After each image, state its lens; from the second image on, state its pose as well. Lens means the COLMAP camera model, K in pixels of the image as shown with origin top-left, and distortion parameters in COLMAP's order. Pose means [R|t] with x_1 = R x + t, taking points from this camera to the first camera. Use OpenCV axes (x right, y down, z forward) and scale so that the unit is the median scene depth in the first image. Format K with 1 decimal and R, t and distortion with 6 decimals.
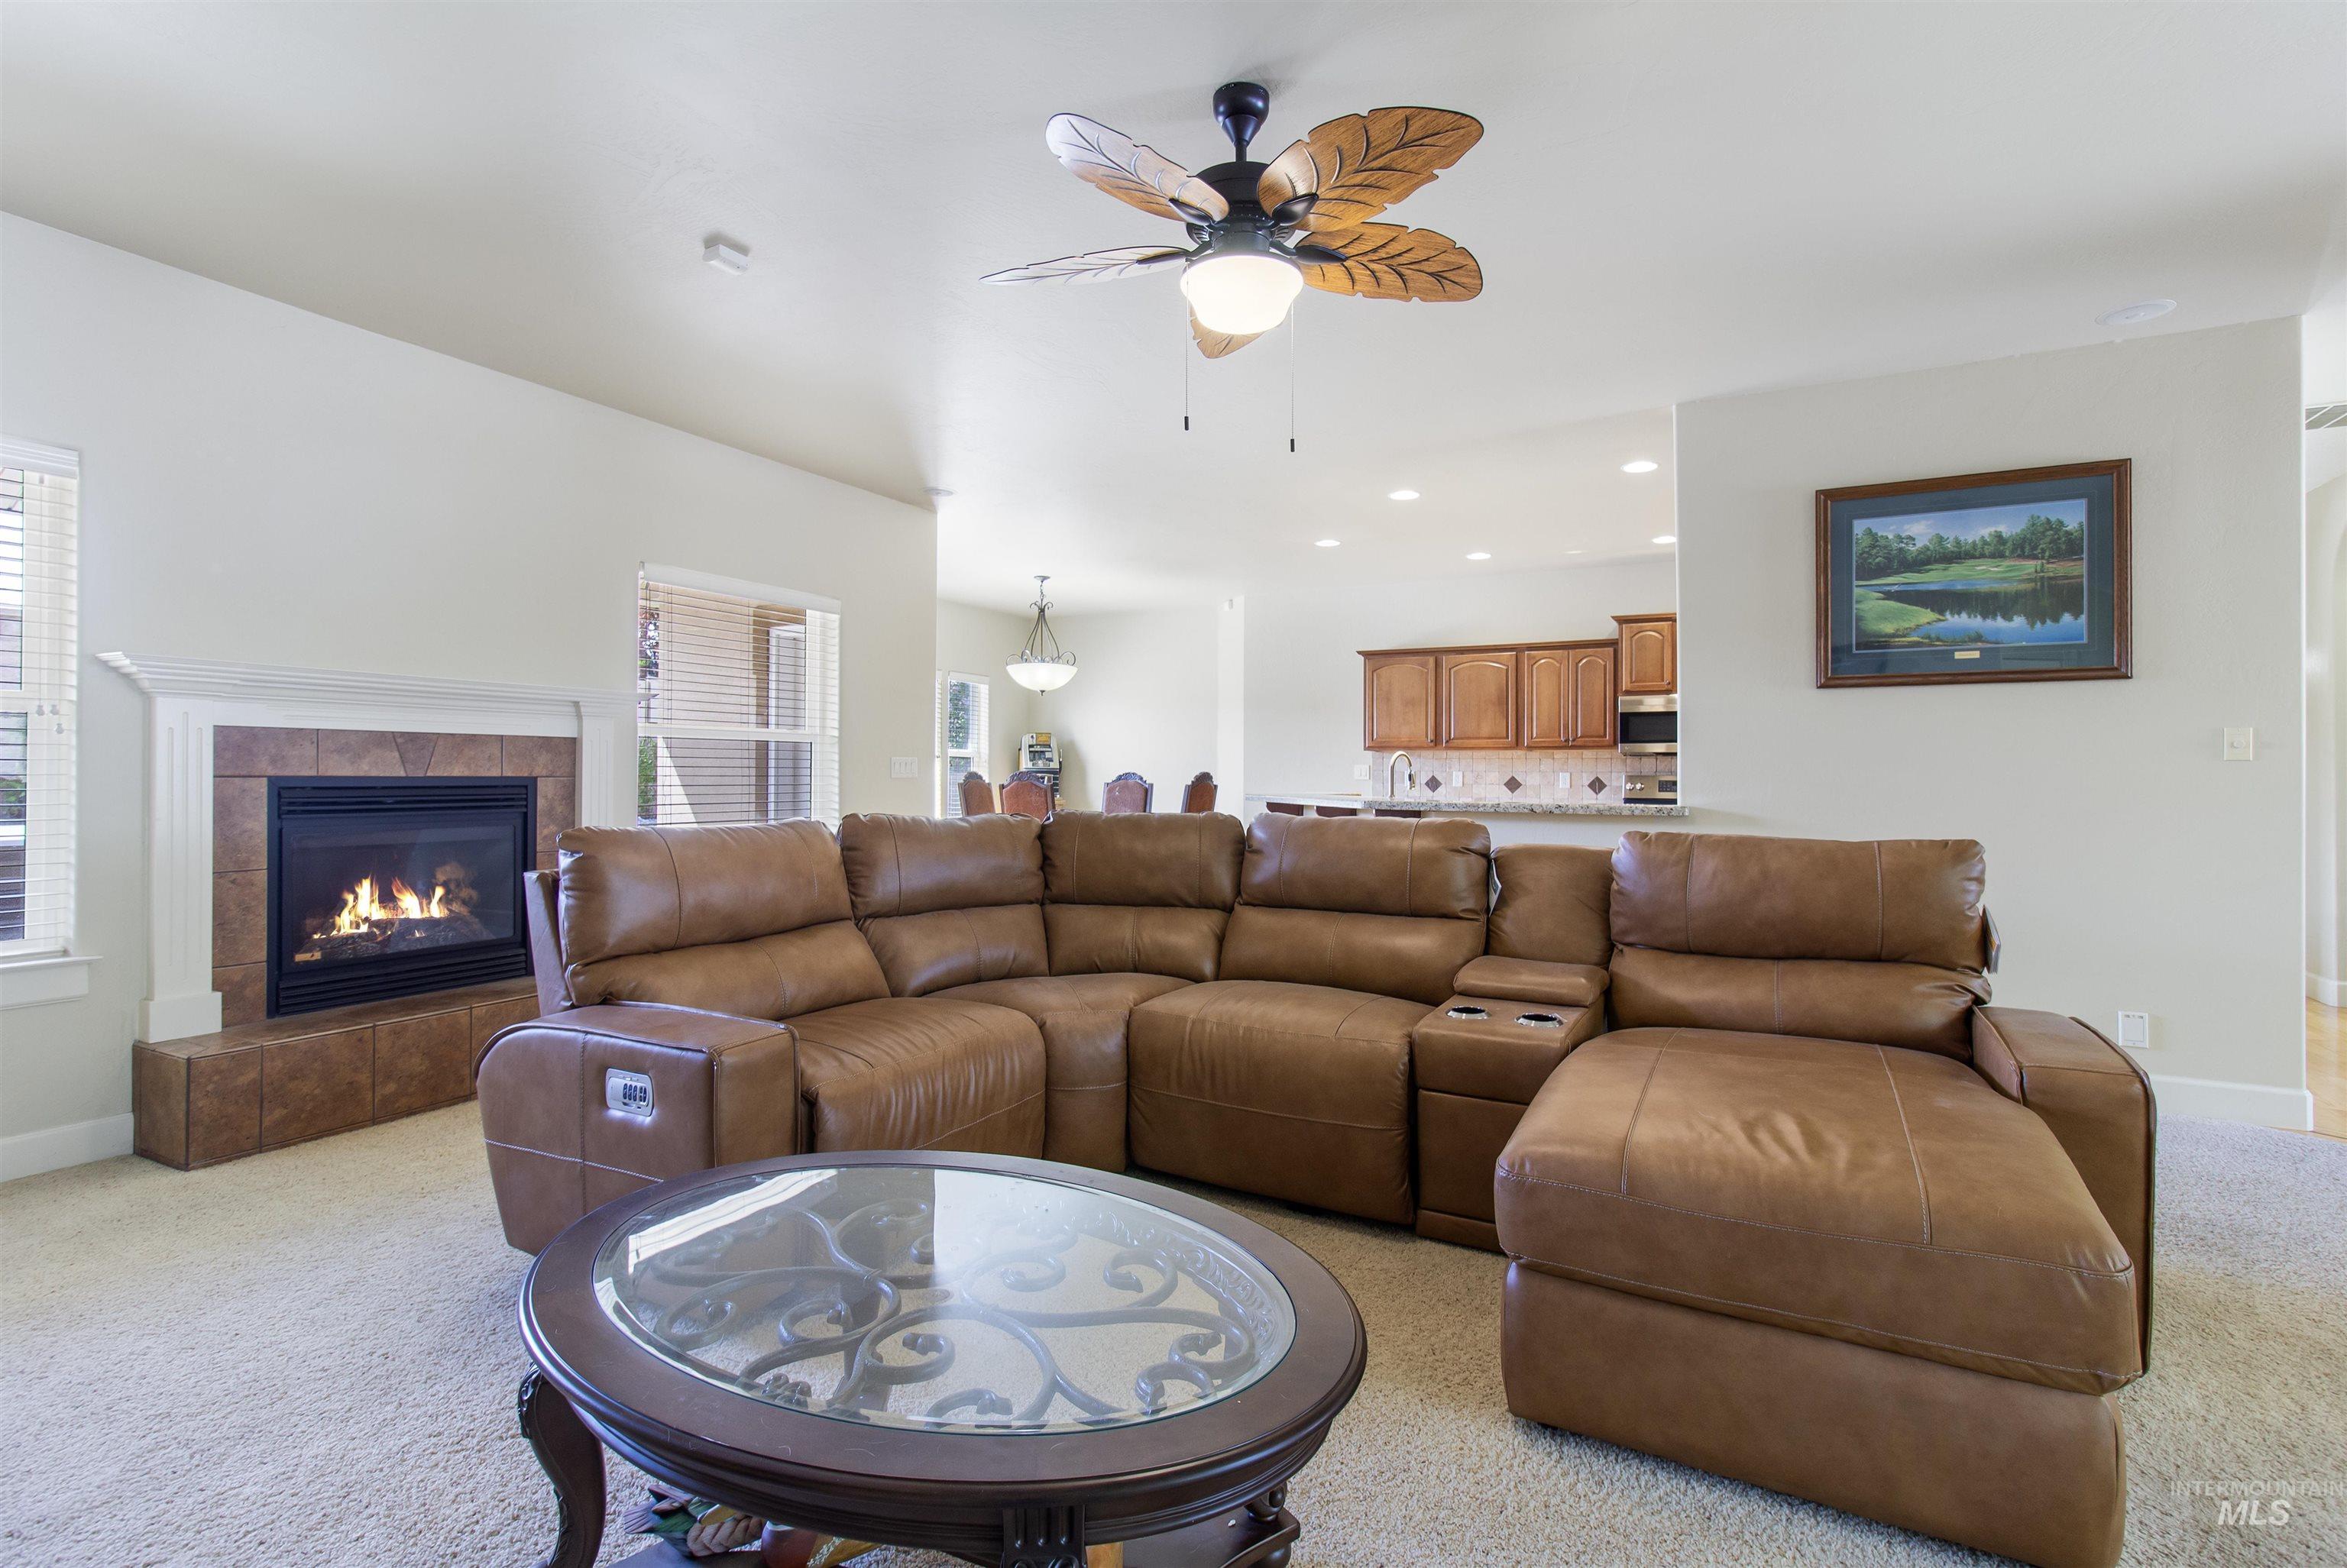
lens RADIAL K [[1087.1, 0, 1180.7], [0, 1087.1, 771.3], [0, 0, 1]] dist [0.003382, -0.000916]
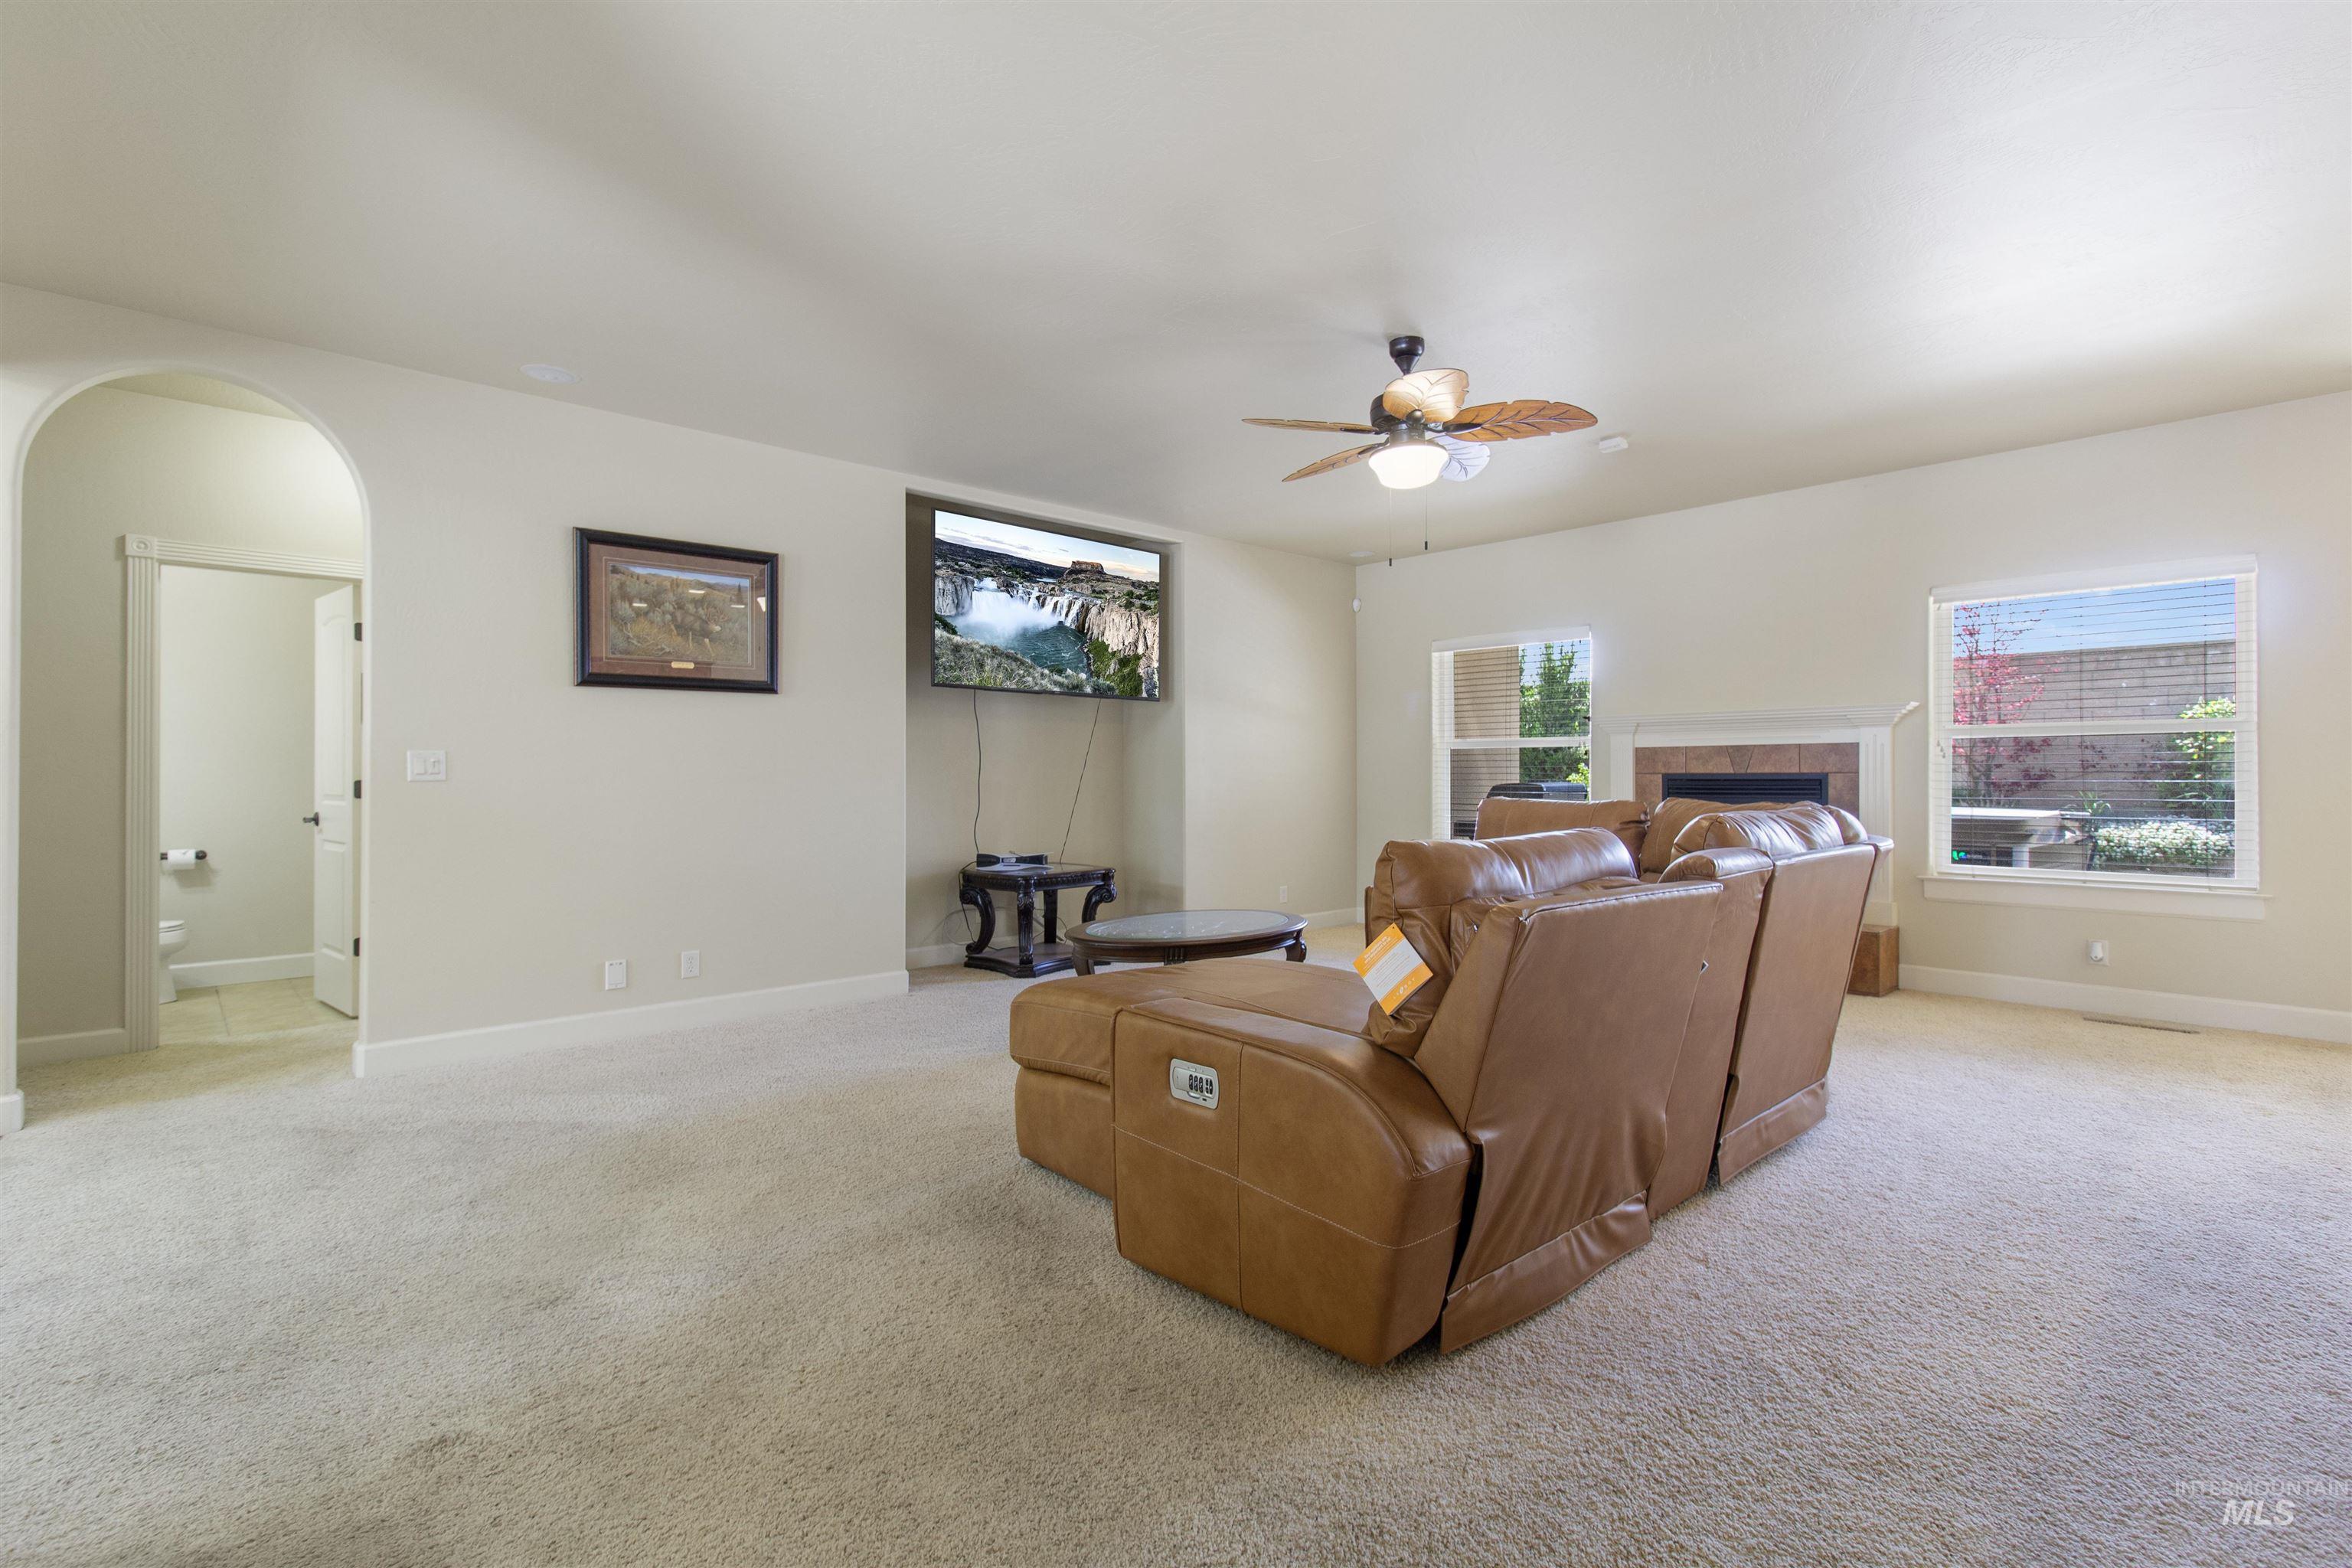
lens RADIAL K [[1089.6, 0, 1193.8], [0, 1089.6, 769.0], [0, 0, 1]] dist [0.003382, -0.000916]
pose [[-0.328222, -0.007511, -0.944571, 0.521763], [0.004987, 0.999941, -0.009684, 0.005157], [0.944588, -0.007889, -0.328165, 0.384212]]
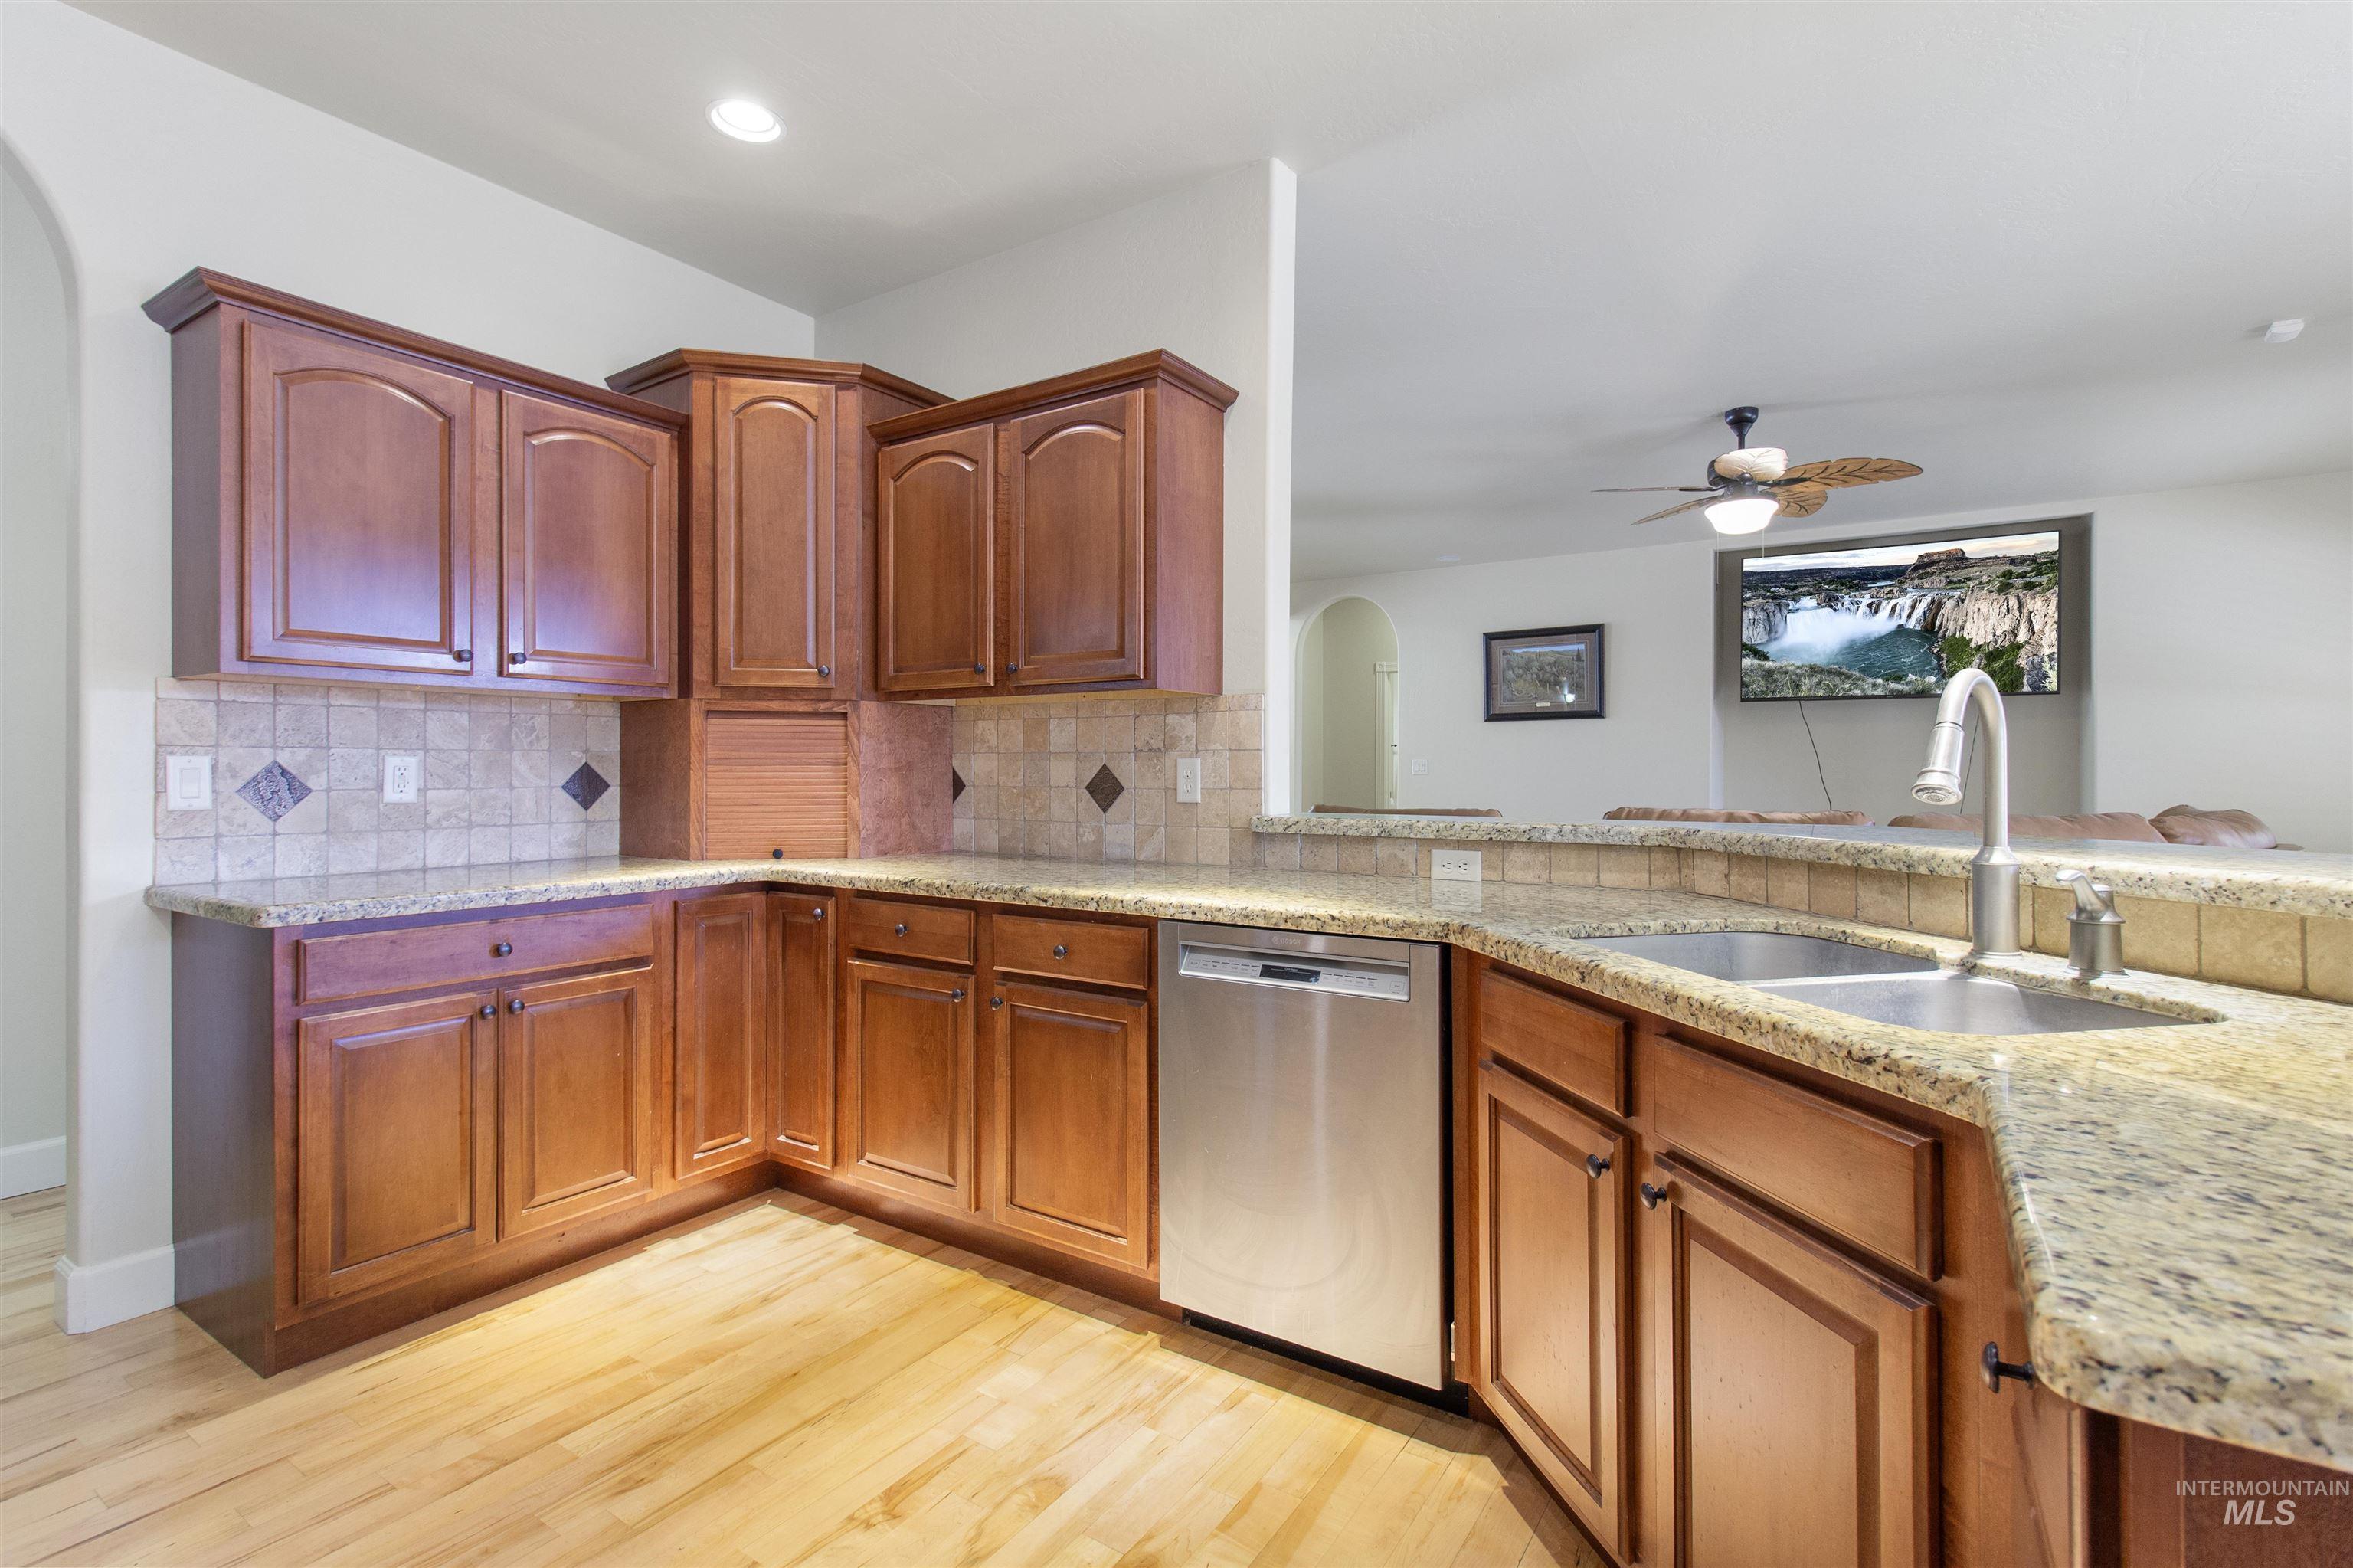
lens RADIAL K [[1090.0, 0, 1192.0], [0, 1090.0, 769.4], [0, 0, 1]] dist [0.003382, -0.000916]
pose [[-0.995949, -0.007376, 0.089617, 0.257723], [-0.007540, 0.999970, -0.001490, 0.004644], [-0.089603, -0.002159, -0.995975, 0.923670]]
